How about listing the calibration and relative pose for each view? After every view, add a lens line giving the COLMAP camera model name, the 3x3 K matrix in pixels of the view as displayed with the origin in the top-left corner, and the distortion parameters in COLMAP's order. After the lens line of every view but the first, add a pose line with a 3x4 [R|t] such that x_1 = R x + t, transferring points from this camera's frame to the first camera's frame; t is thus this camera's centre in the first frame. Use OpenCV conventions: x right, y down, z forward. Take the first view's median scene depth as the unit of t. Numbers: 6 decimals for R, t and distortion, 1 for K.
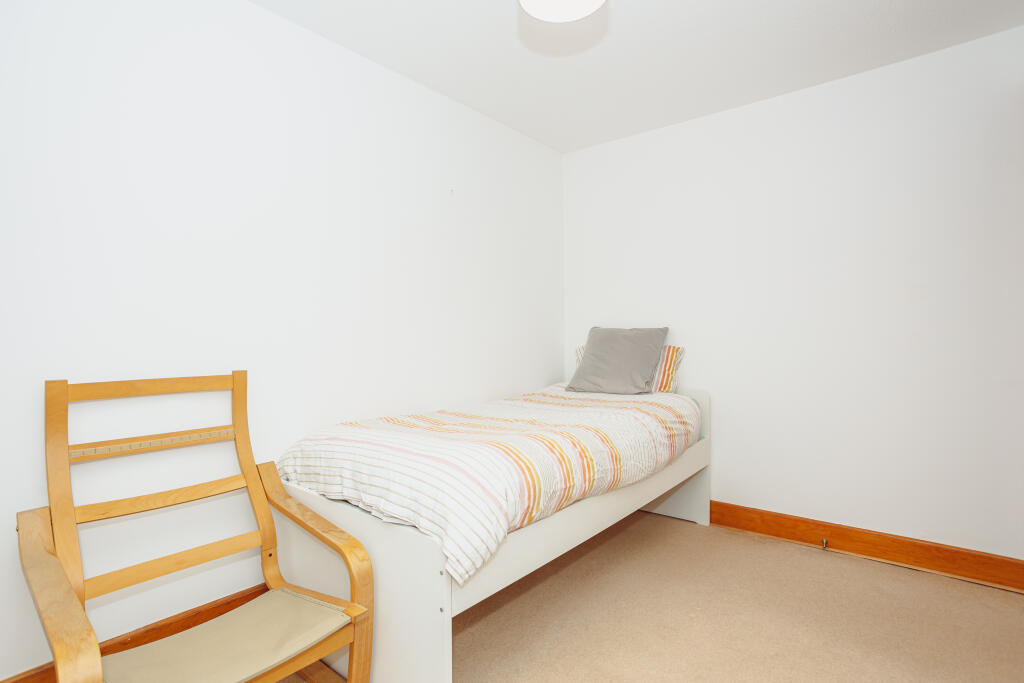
lens RADIAL K [[496.1, 0, 510.0], [0, 496.1, 344.2], [0, 0, 1]] dist [-0.030601, 0.000011]
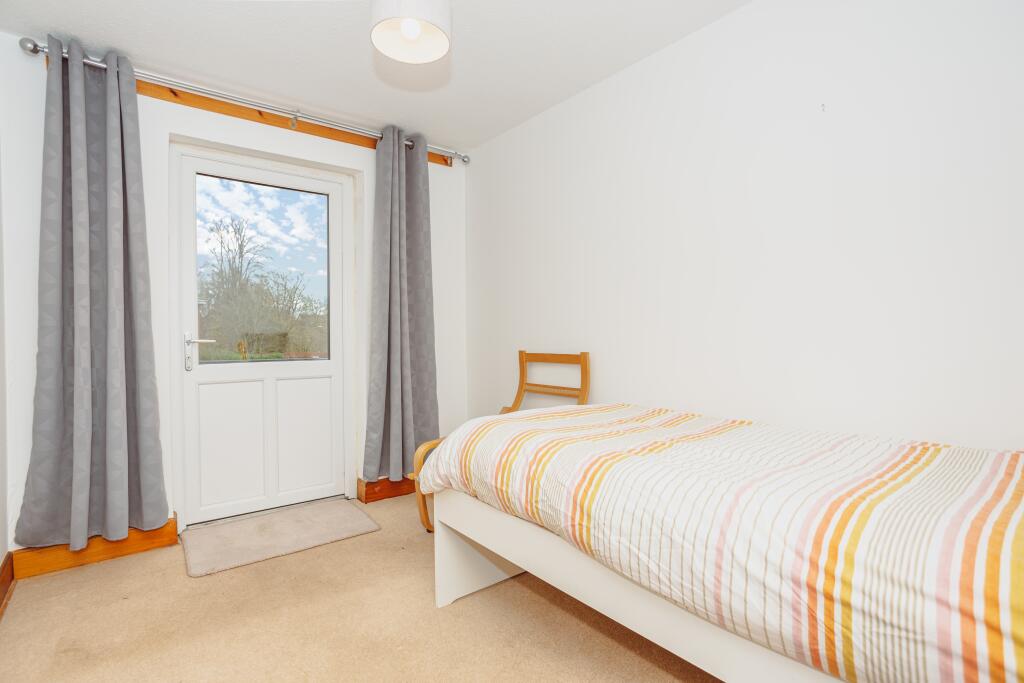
lens RADIAL K [[496.1, 0, 510.0], [0, 496.1, 344.2], [0, 0, 1]] dist [-0.030601, 0.000011]
pose [[-0.199643, 0.031473, -0.979363, 0.808843], [0.003926, 0.999502, 0.031320, -0.014730], [0.979861, 0.002408, -0.199667, 0.944009]]
